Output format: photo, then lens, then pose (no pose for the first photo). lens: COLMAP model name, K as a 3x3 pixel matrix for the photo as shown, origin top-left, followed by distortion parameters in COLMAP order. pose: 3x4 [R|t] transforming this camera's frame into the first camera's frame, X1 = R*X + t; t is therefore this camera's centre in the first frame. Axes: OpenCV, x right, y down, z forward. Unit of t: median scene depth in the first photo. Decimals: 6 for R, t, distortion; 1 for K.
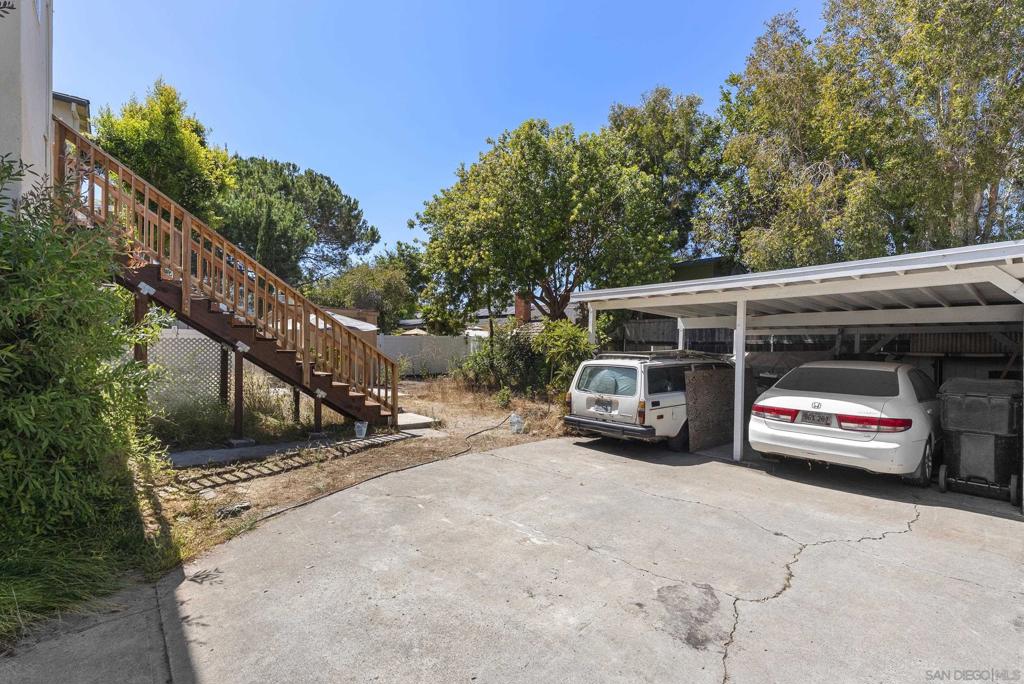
lens RADIAL K [[465.6, 0, 512.0], [0, 465.6, 345.4], [0, 0, 1]] dist [-0.010430, 0.000681]
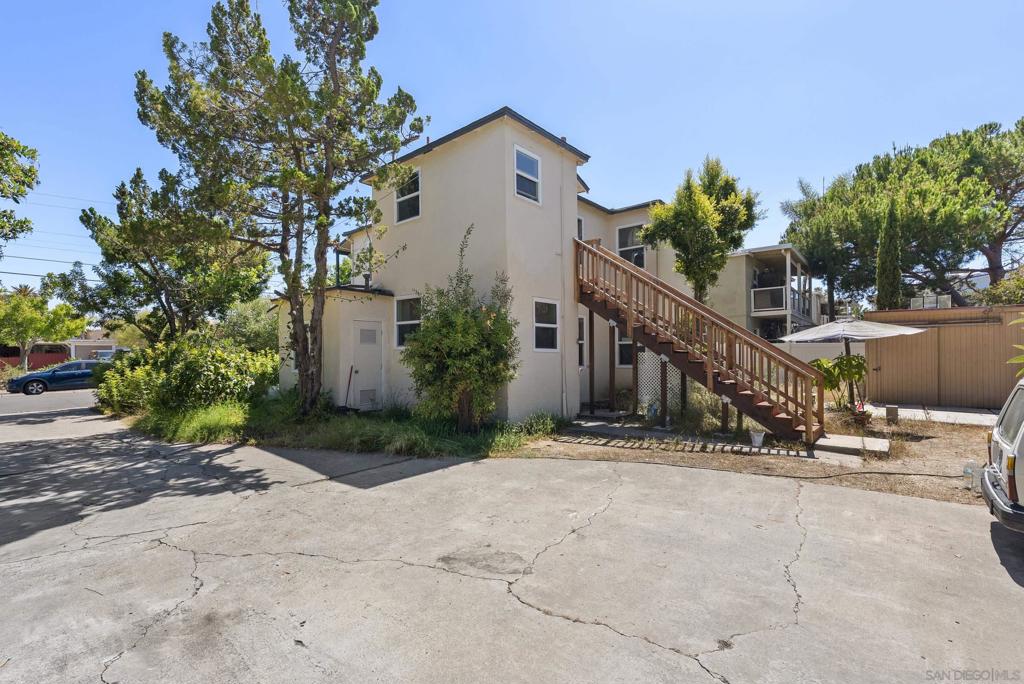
lens RADIAL K [[465.6, 0, 512.5], [0, 465.6, 345.0], [0, 0, 1]] dist [-0.010430, 0.000681]
pose [[0.158267, -0.034515, -0.986793, 1.144159], [0.006741, 0.999403, -0.033875, 0.014357], [0.987373, -0.001291, 0.158405, 0.594876]]
